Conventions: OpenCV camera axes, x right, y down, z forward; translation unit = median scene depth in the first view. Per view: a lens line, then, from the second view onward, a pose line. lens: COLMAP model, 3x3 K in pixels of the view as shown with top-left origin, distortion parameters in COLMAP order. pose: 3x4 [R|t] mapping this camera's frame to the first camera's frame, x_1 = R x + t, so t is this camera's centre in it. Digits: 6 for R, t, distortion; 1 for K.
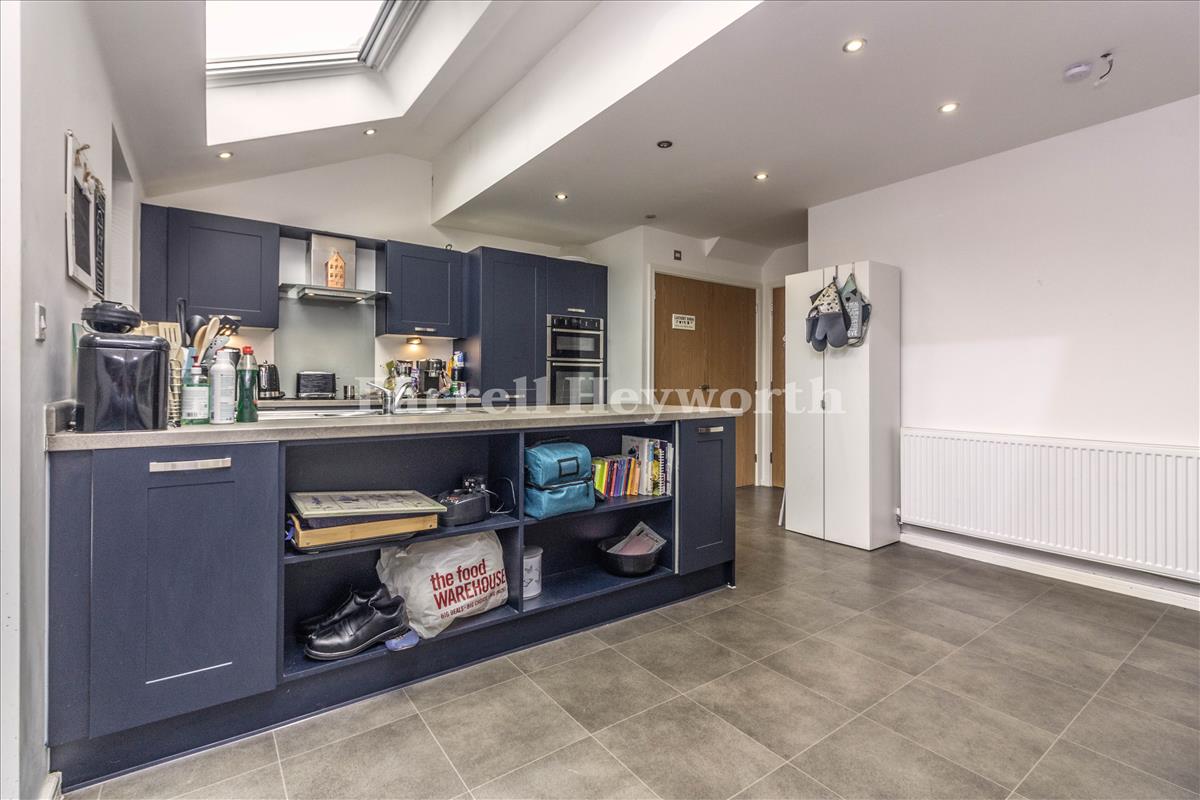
lens RADIAL K [[553.9, 0, 606.0], [0, 553.9, 394.5], [0, 0, 1]] dist [0.000010, 0.000646]
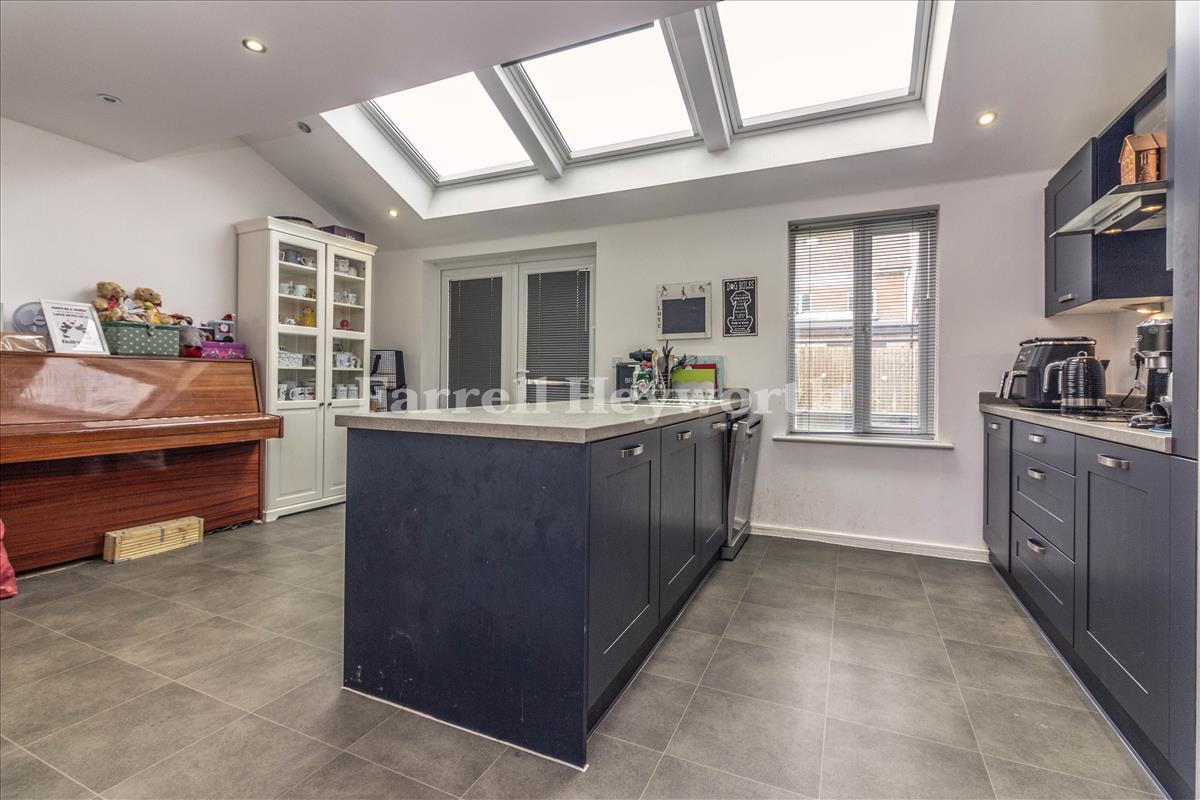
lens RADIAL K [[553.9, 0, 596.7], [0, 553.9, 369.6], [0, 0, 1]] dist [0.000010, 0.000646]
pose [[-0.881536, -0.022291, -0.471590, 0.313089], [-0.024171, 0.999706, -0.002071, -0.035186], [0.471497, 0.009573, -0.881816, 1.876775]]
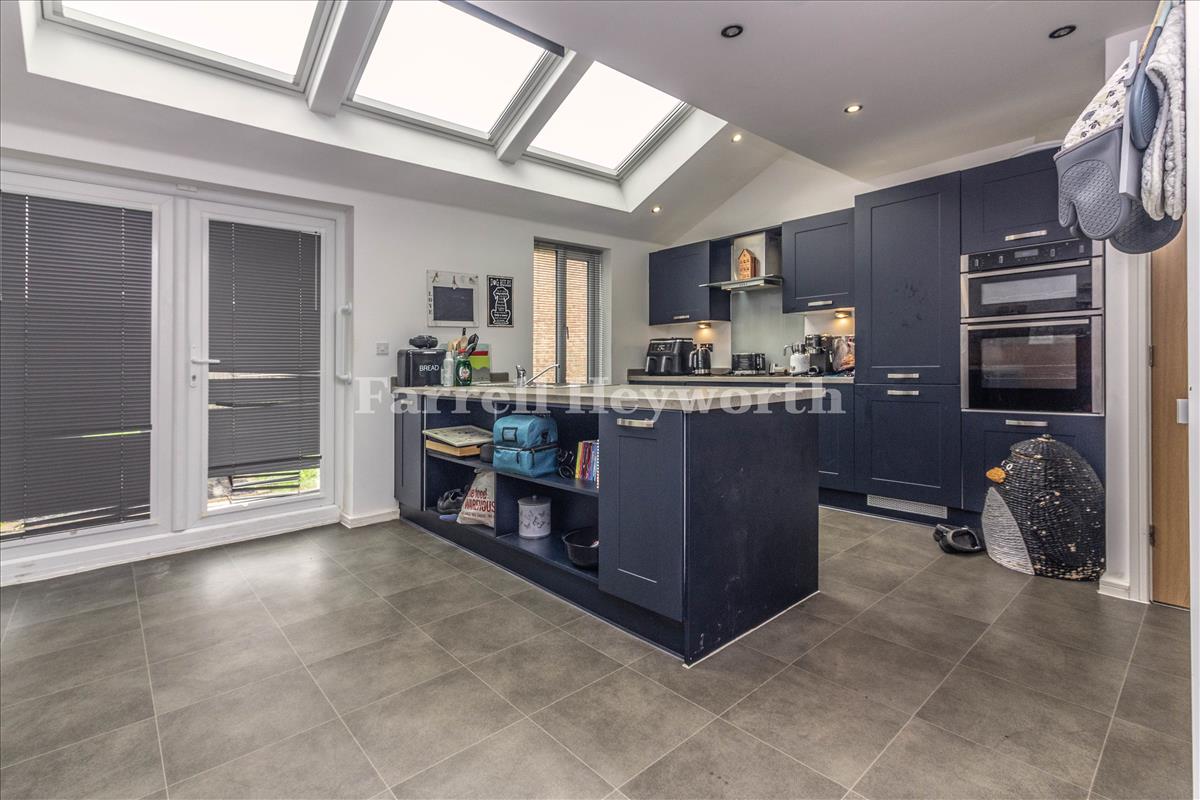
lens RADIAL K [[553.9, 0, 595.3], [0, 553.9, 371.1], [0, 0, 1]] dist [0.000010, 0.000646]
pose [[0.083145, 0.002678, -0.996534, 0.966050], [-0.001065, 0.999996, 0.002598, -0.008703], [0.996537, 0.000845, 0.083147, 0.913904]]
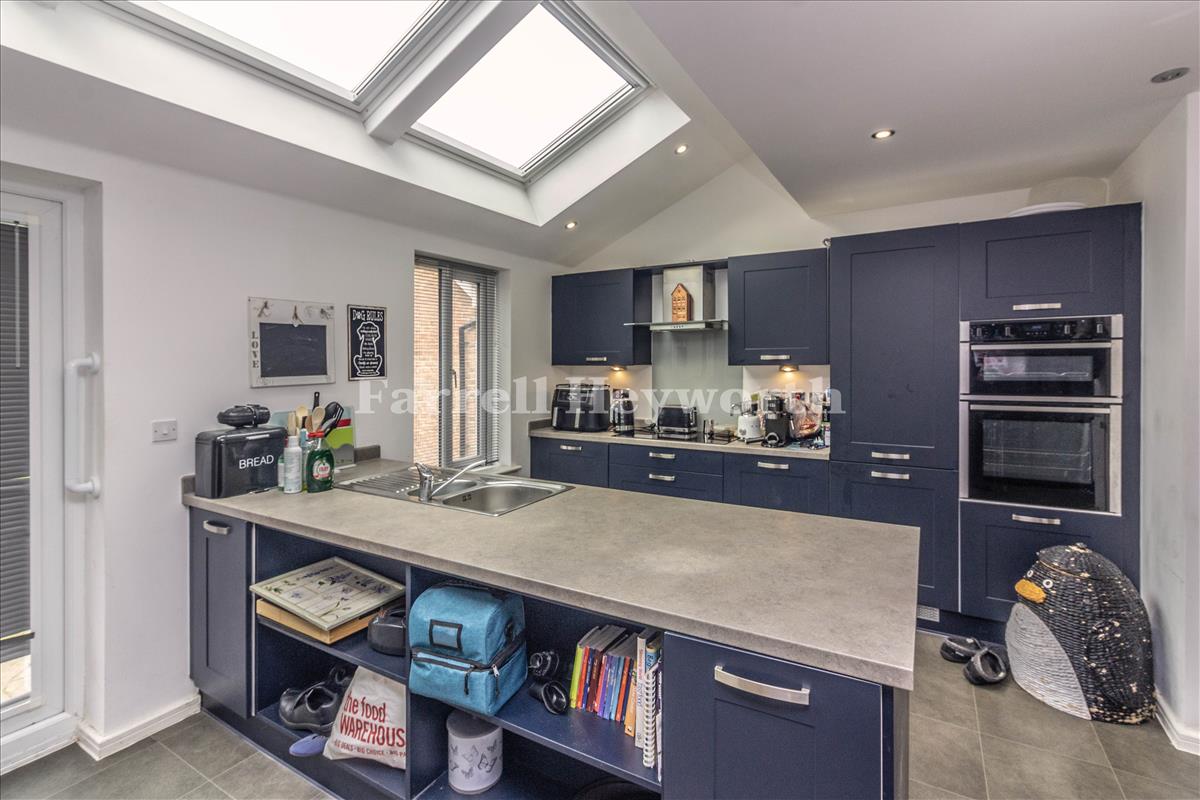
lens RADIAL K [[553.9, 0, 595.3], [0, 553.9, 375.9], [0, 0, 1]] dist [0.000010, 0.000646]
pose [[0.385179, 0.015727, -0.922708, 0.520044], [-0.011614, 0.999858, 0.012194, -0.163732], [0.922769, 0.006020, 0.385307, 0.763142]]
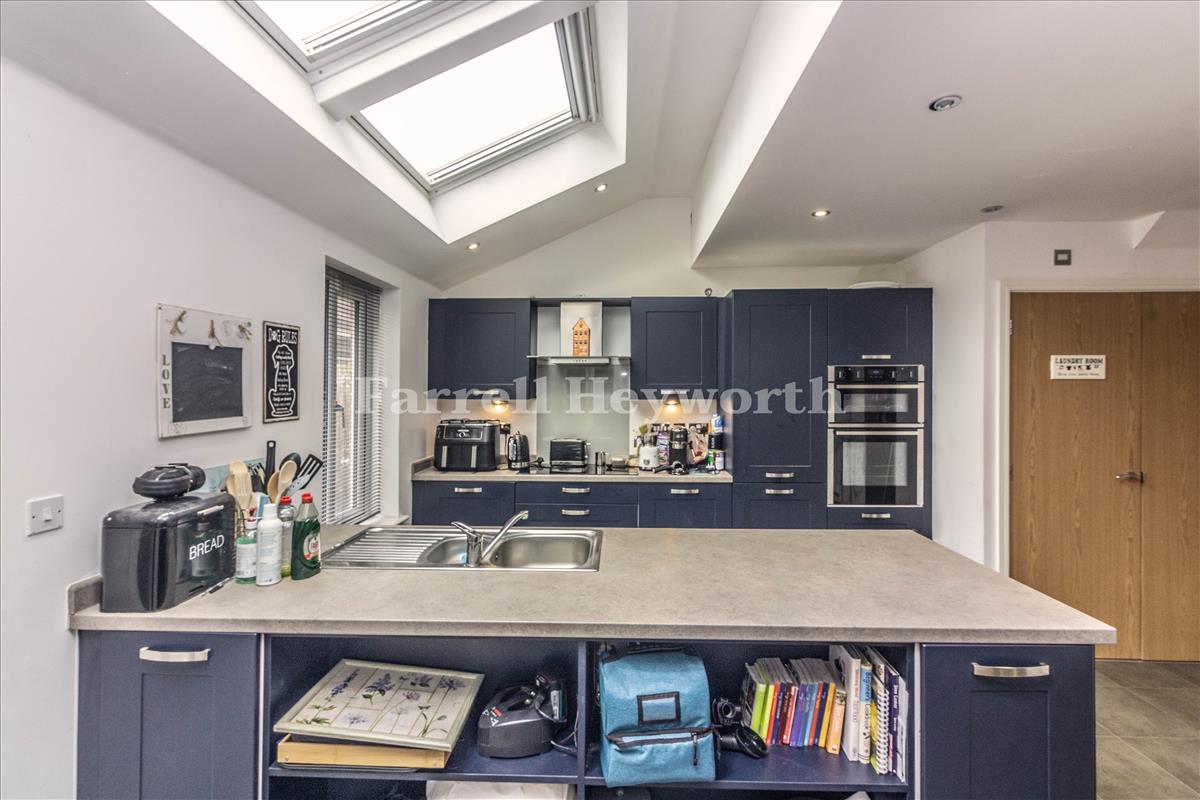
lens RADIAL K [[553.9, 0, 597.9], [0, 553.9, 399.8], [0, 0, 1]] dist [0.000010, 0.000646]
pose [[0.779992, 0.005728, -0.625763, 0.215817], [-0.009406, 0.999952, -0.002571, -0.171941], [0.625718, 0.007892, 0.780009, 0.407622]]
